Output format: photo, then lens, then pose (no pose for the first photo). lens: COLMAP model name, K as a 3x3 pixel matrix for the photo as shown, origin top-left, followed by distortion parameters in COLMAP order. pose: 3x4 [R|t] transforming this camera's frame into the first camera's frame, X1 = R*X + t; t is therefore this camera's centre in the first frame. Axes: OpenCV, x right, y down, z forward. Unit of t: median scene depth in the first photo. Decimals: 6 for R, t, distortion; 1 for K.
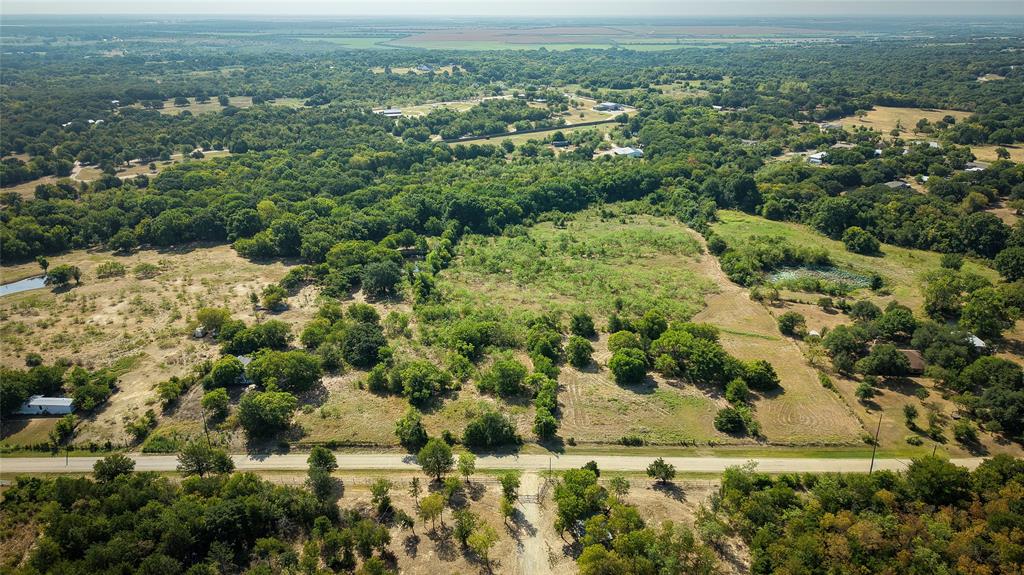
lens RADIAL K [[676.5, 0, 510.3], [0, 676.5, 290.1], [0, 0, 1]] dist [0.042060, -0.045757]
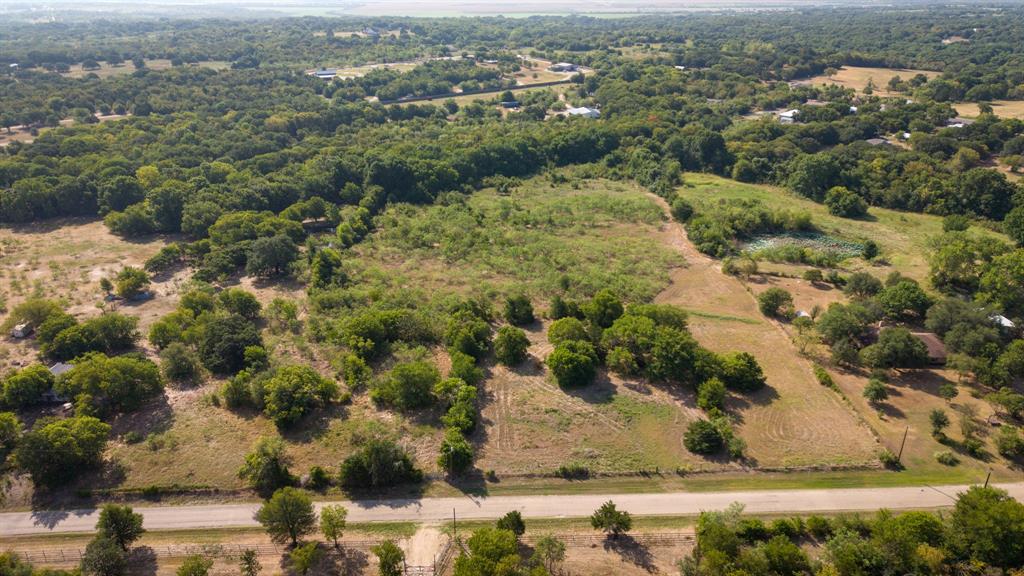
lens RADIAL K [[676.5, 0, 511.2], [0, 676.5, 292.3], [0, 0, 1]] dist [0.042060, -0.045757]
pose [[0.998486, -0.021788, 0.050501, 0.046063], [0.019879, 0.999080, 0.037995, 0.000081], [-0.051283, -0.036933, 0.998001, 0.163499]]
